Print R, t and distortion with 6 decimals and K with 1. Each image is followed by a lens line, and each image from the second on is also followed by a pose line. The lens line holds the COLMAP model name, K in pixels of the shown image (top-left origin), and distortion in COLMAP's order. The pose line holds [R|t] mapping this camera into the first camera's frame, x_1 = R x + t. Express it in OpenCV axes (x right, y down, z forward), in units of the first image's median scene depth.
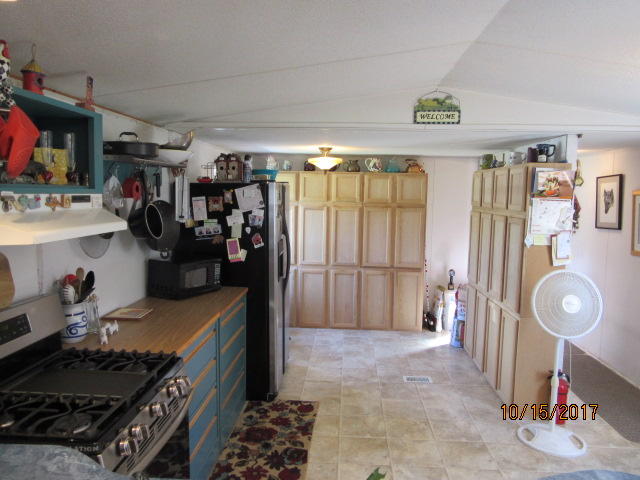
lens RADIAL K [[477.7, 0, 320.0], [0, 477.7, 240.0], [0, 0, 1]] dist [-0.021405, 0.002087]
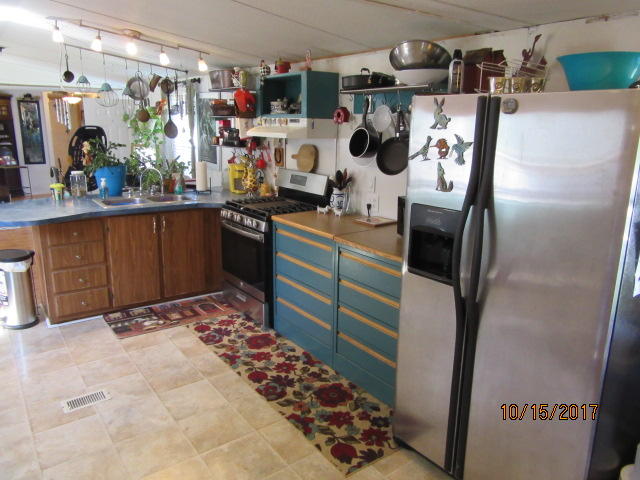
lens RADIAL K [[477.7, 0, 320.0], [0, 477.7, 240.0], [0, 0, 1]] dist [-0.021405, 0.002087]
pose [[-0.760284, 0.127250, -0.637005, 0.373252], [-0.094227, 0.948650, 0.301969, -0.117048], [0.642720, 0.289605, -0.709253, 1.359997]]
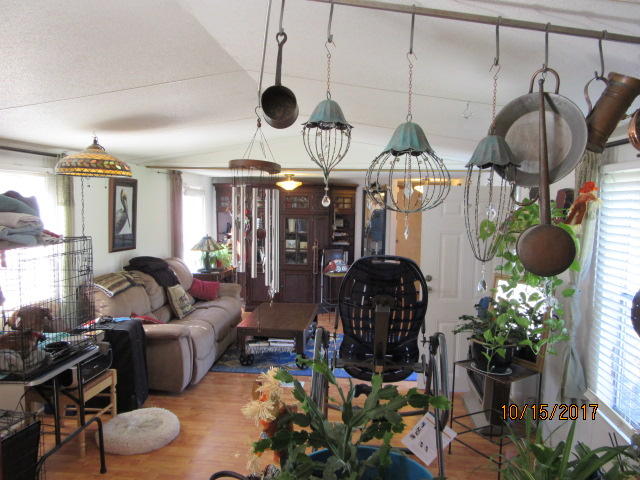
lens RADIAL K [[477.7, 0, 320.0], [0, 477.7, 240.0], [0, 0, 1]] dist [-0.021405, 0.002087]
pose [[-0.998731, -0.040651, 0.029724, 0.007651], [-0.034727, 0.983400, 0.178094, -0.057278], [-0.036470, 0.176836, -0.983564, 0.342664]]
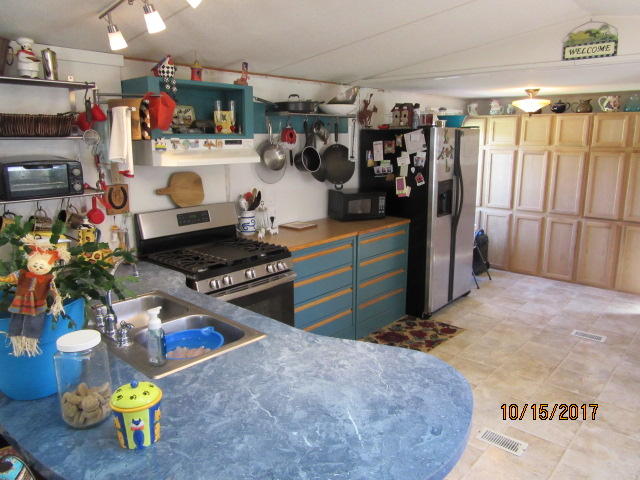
lens RADIAL K [[478.0, 0, 319.8], [0, 478.0, 236.6], [0, 0, 1]] dist [-0.032973, 0.002334]
pose [[0.785199, 0.106992, -0.609930, 0.394643], [-0.044837, 0.992198, 0.116328, 0.015520], [0.617618, -0.063993, 0.783870, -0.055495]]
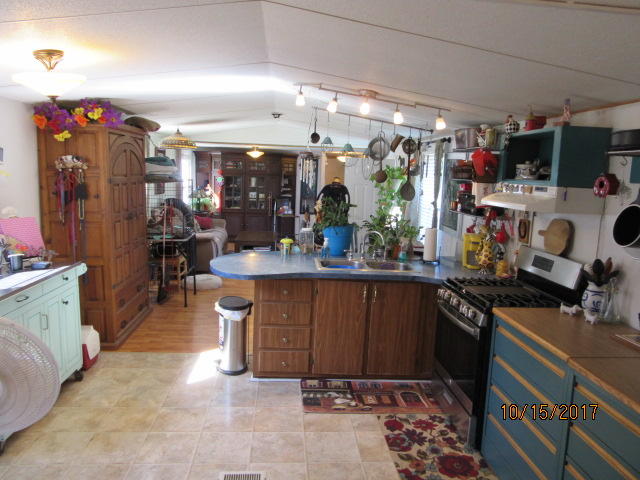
lens RADIAL K [[477.7, 0, 320.0], [0, 477.7, 240.0], [0, 0, 1]] dist [-0.021405, 0.002087]
pose [[-0.987805, -0.036842, -0.151272, 0.210934], [-0.072148, 0.969302, 0.235051, -0.122678], [0.137968, 0.243099, -0.960139, 1.254629]]
